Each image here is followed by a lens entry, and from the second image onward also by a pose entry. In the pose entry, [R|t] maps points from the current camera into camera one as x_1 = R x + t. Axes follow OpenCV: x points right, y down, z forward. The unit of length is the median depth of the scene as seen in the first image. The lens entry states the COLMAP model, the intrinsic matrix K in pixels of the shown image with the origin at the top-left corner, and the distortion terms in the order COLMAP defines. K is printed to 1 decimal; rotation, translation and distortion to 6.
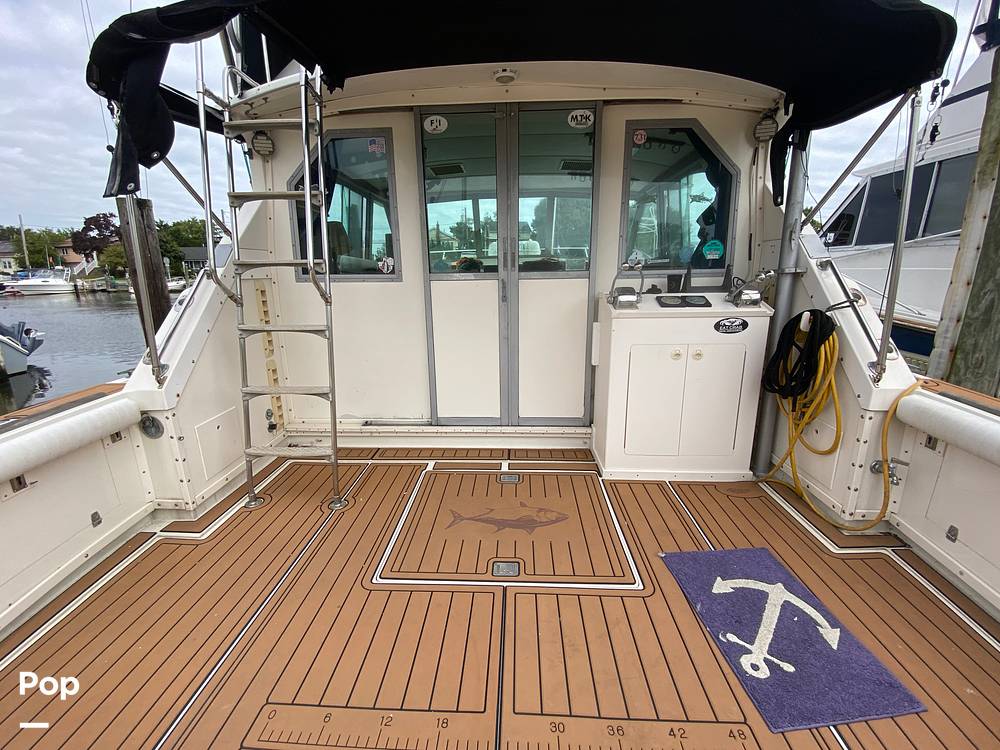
lens RADIAL K [[406.1, 0, 500.0], [0, 406.1, 375.0], [0, 0, 1]] dist [0.016813, -0.019240]
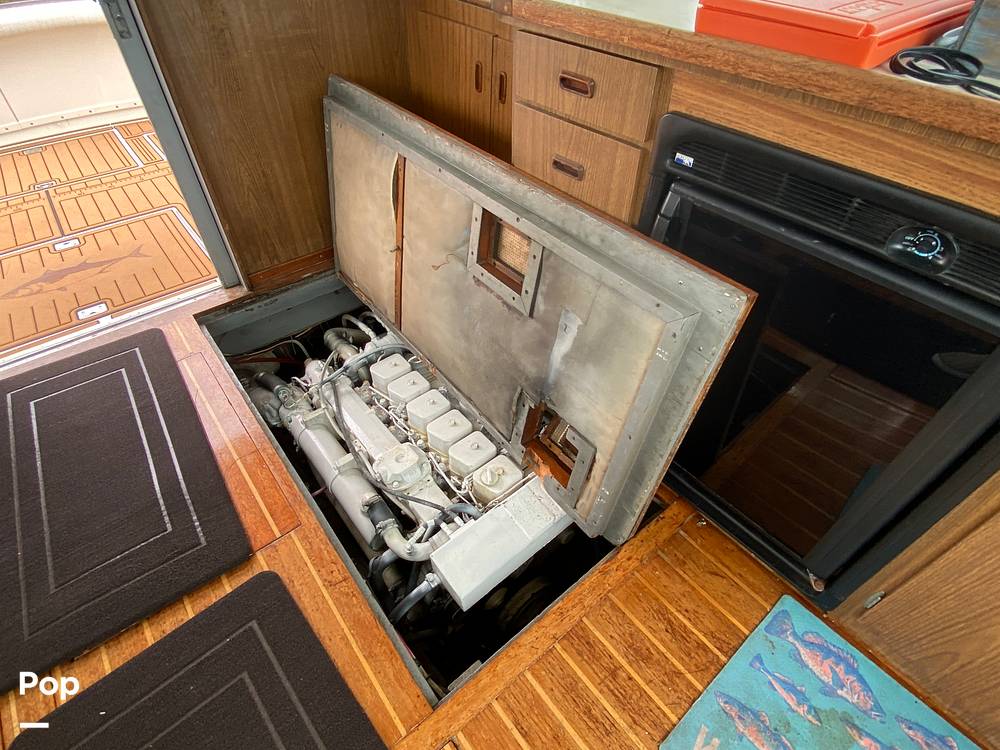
lens RADIAL K [[514.9, 0, 500.0], [0, 514.9, 375.0], [0, 0, 1]] dist [0.026936, -0.026884]
pose [[-0.747480, 0.471475, -0.467958, -0.038764], [-0.154513, 0.561732, 0.812762, -0.643557], [0.646064, 0.679830, -0.347034, 2.246011]]
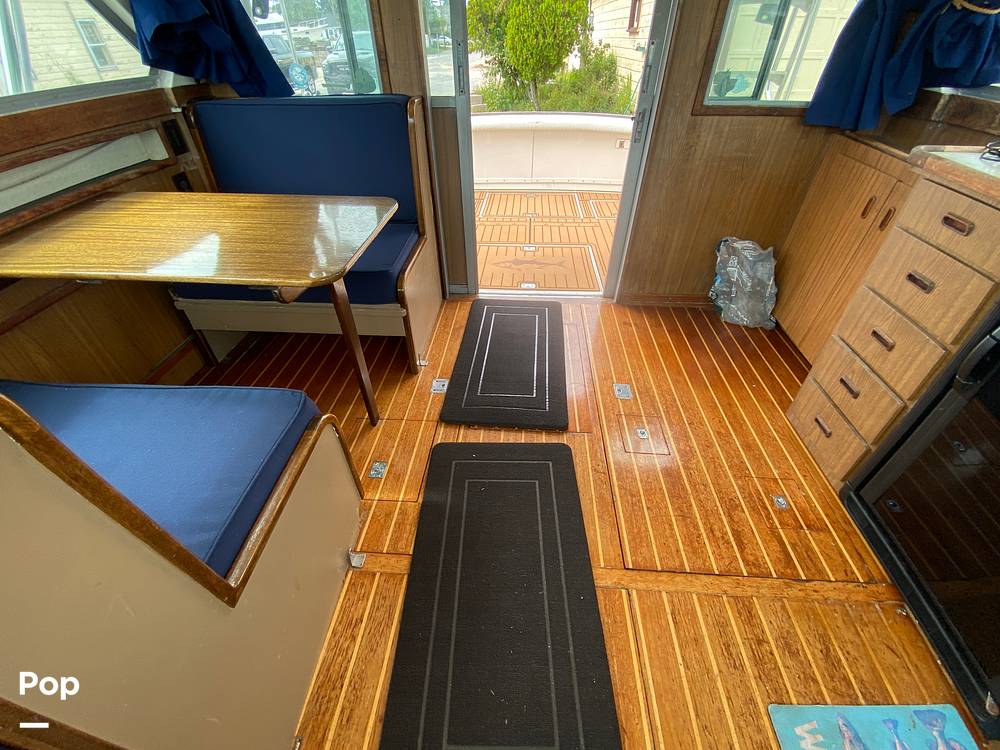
lens RADIAL K [[406.1, 0, 500.0], [0, 406.1, 375.0], [0, 0, 1]] dist [0.016813, -0.019240]
pose [[-0.999427, 0.003867, 0.033617, 0.084727], [0.029308, 0.595498, 0.802822, -0.706300], [-0.016914, 0.803348, -0.595270, 2.376748]]
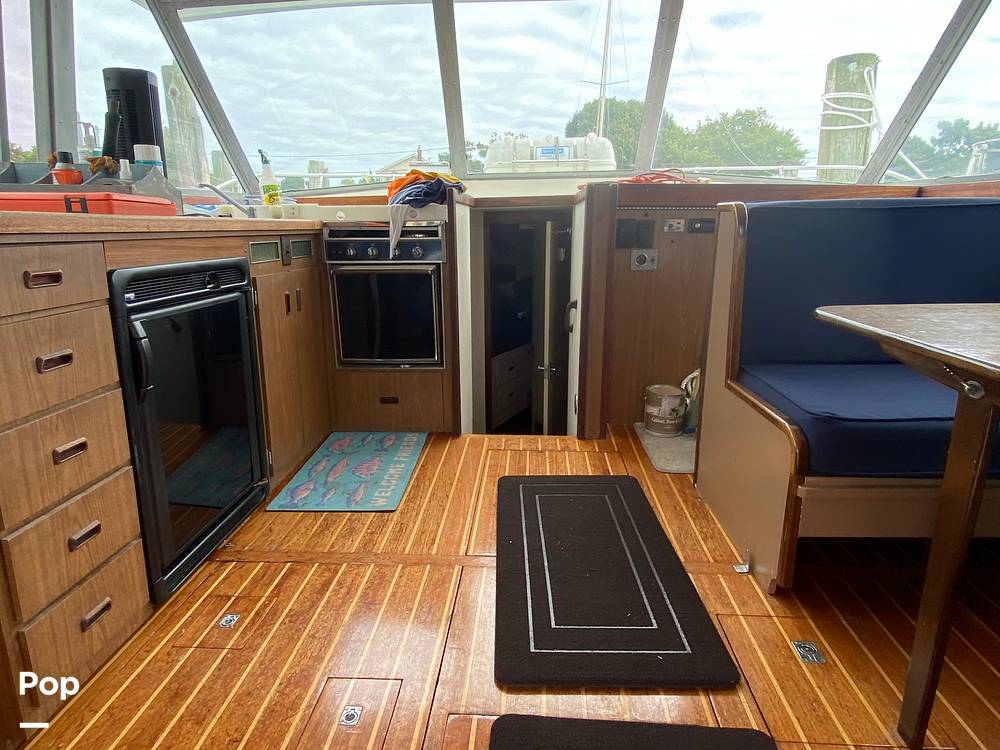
lens RADIAL K [[578.7, 0, 500.0], [0, 578.7, 375.0], [0, 0, 1]] dist [-0.036800, -0.001803]
pose [[0.999780, 0.012870, -0.016585, -0.009792], [-0.012752, 0.999893, 0.007181, -0.350747], [0.016676, -0.006968, 0.999837, 1.466688]]
